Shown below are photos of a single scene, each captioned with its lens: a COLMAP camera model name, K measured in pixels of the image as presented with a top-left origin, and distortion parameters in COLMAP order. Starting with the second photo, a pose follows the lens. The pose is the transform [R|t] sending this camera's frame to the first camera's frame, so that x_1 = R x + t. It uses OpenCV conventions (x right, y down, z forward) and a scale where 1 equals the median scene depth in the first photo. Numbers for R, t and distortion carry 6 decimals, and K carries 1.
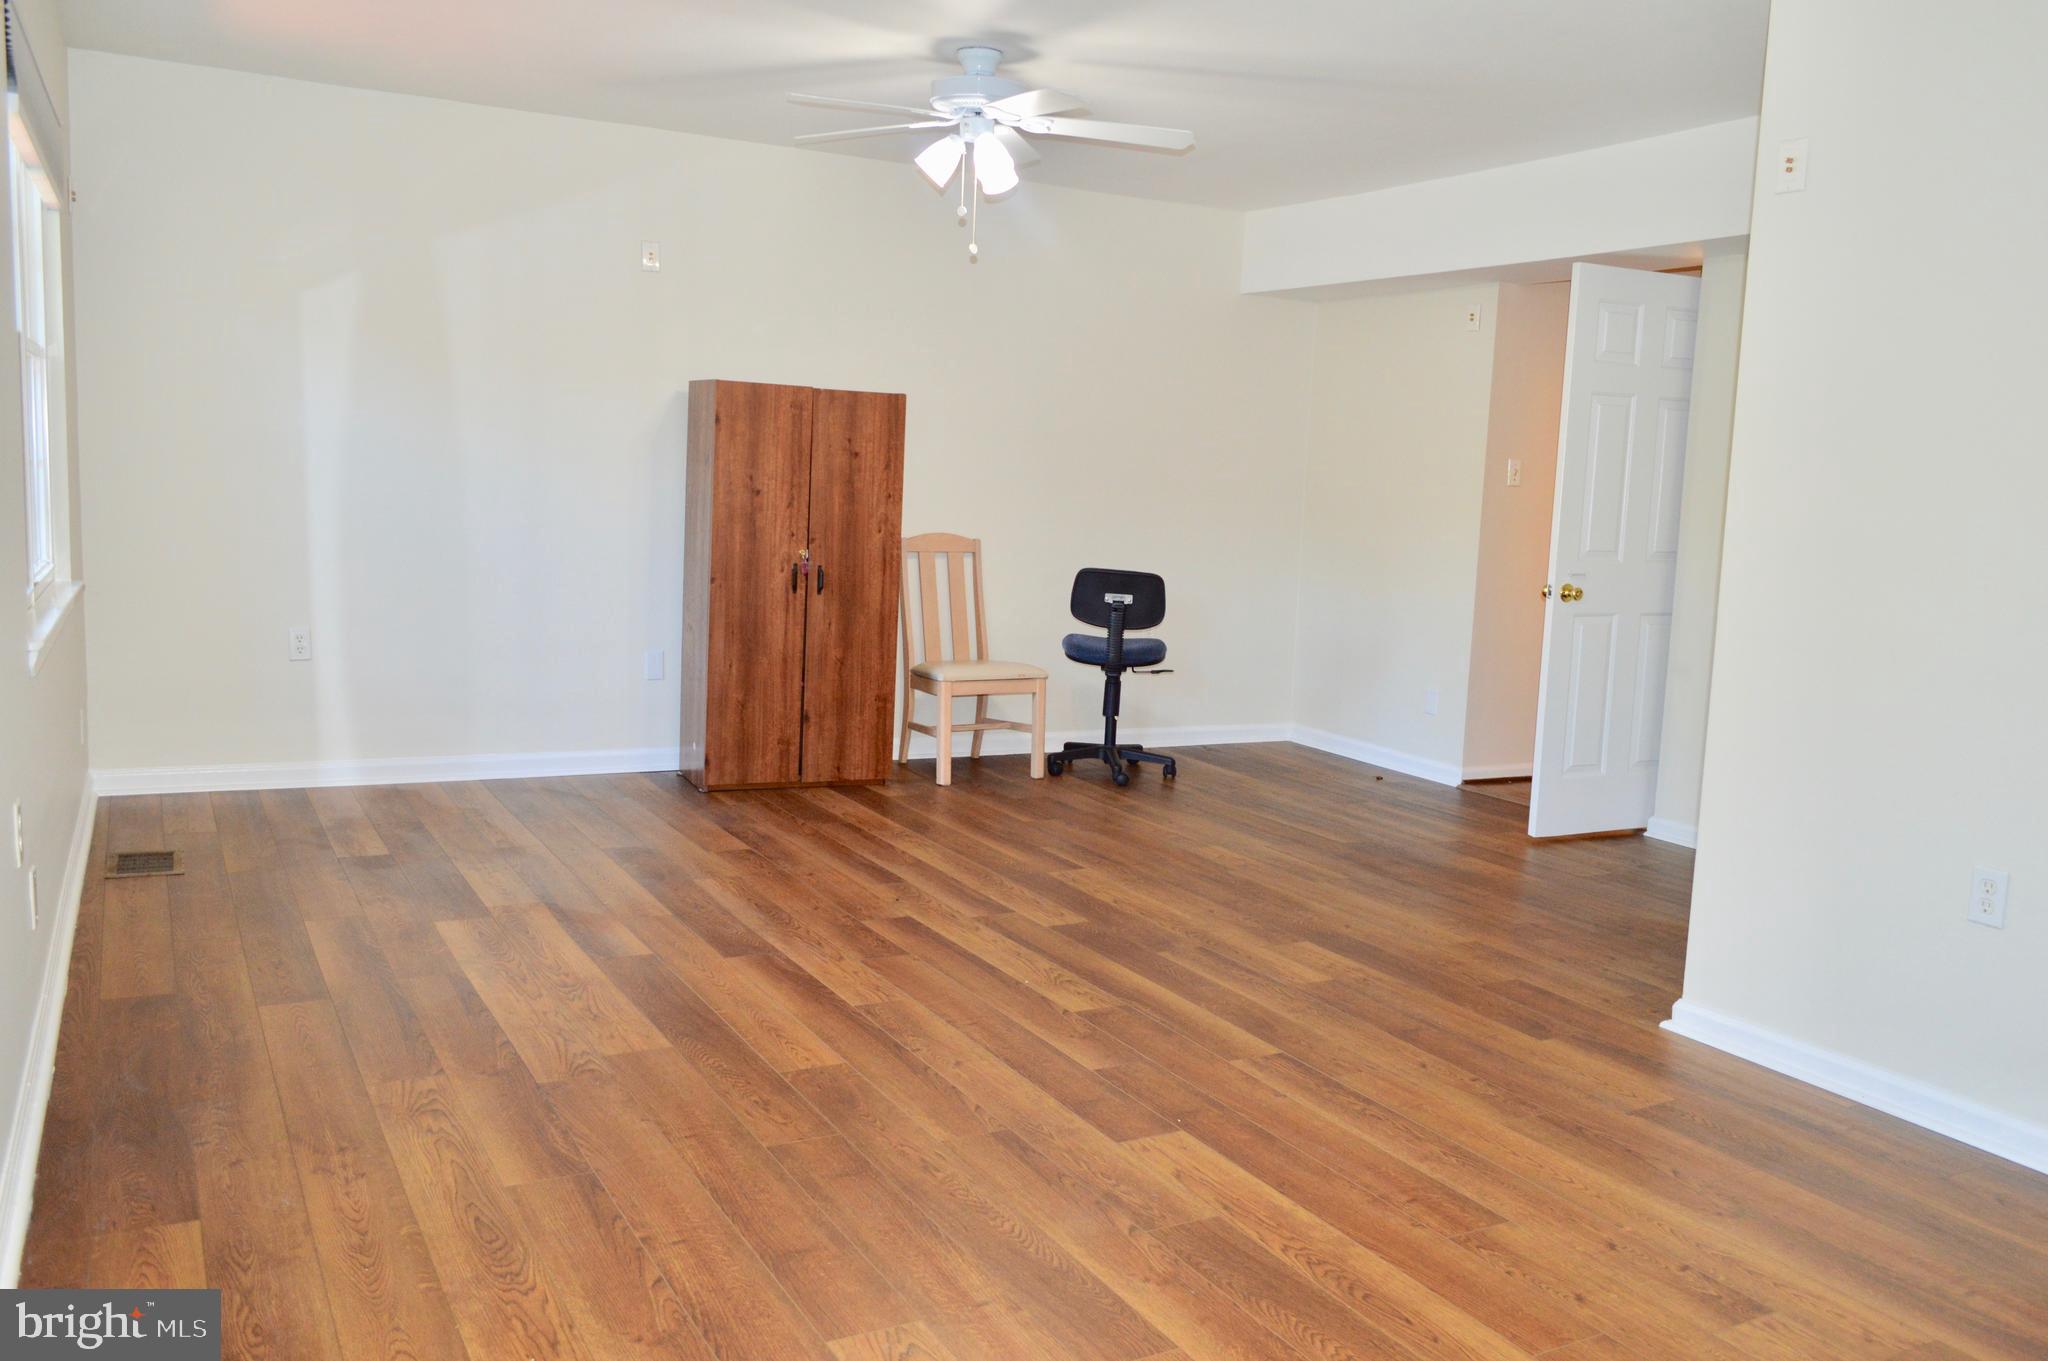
lens RADIAL K [[1615.3, 0, 1033.6], [0, 1615.3, 685.2], [0, 0, 1]] dist [-0.019647, 0.010624]
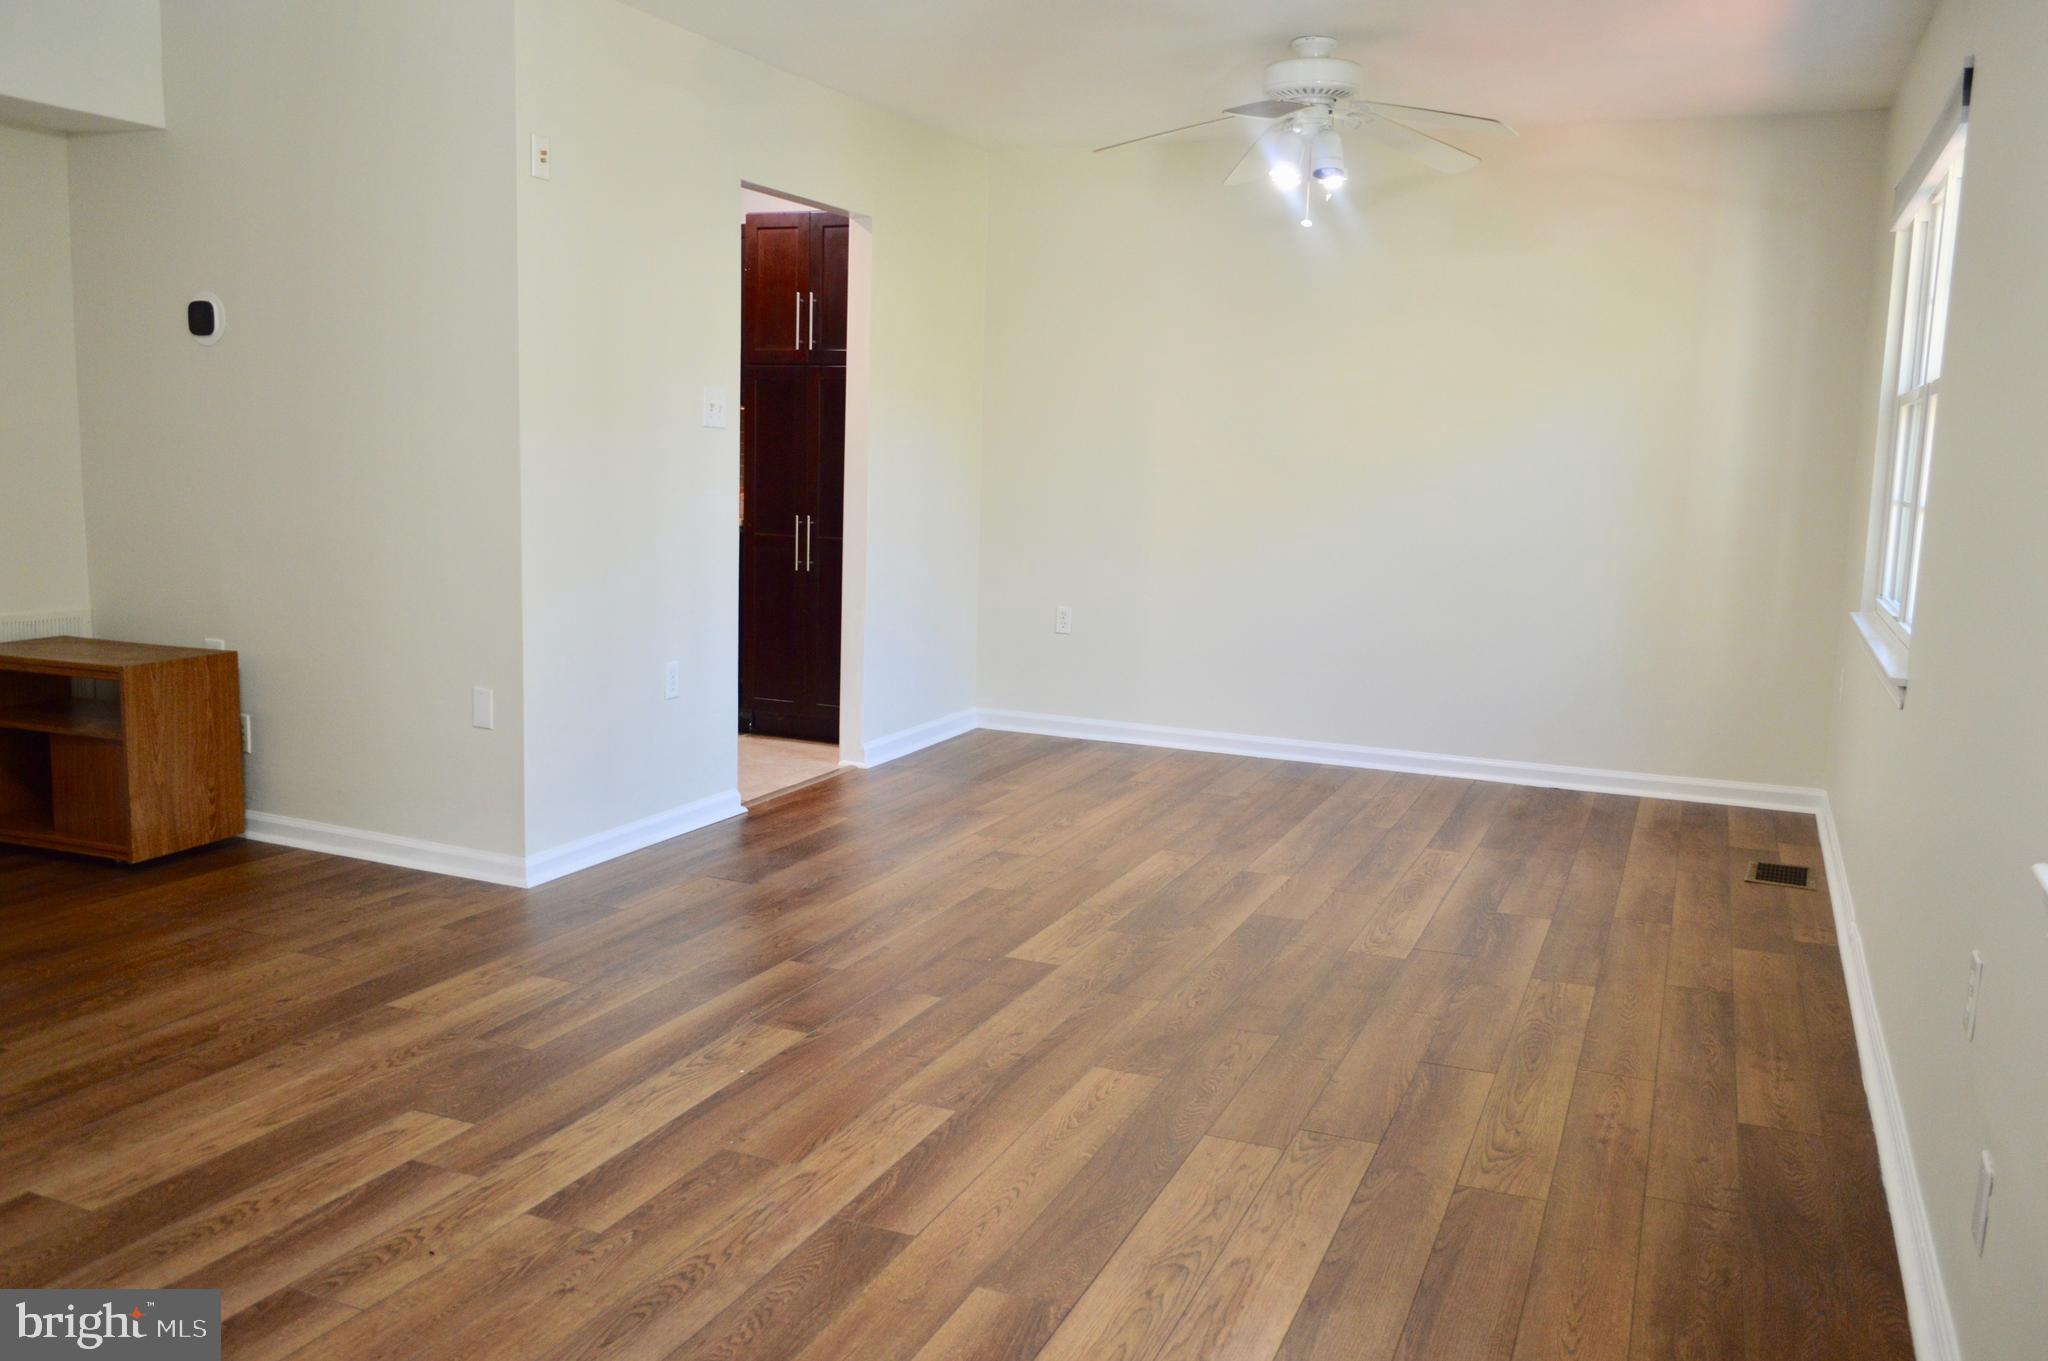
lens RADIAL K [[1615.3, 0, 1043.3], [0, 1615.3, 682.1], [0, 0, 1]] dist [-0.019647, 0.010624]
pose [[-0.617014, -0.172193, 0.767882, -0.727701], [0.045423, 0.966348, 0.253197, -0.215363], [-0.785640, 0.191105, -0.588428, 1.401970]]
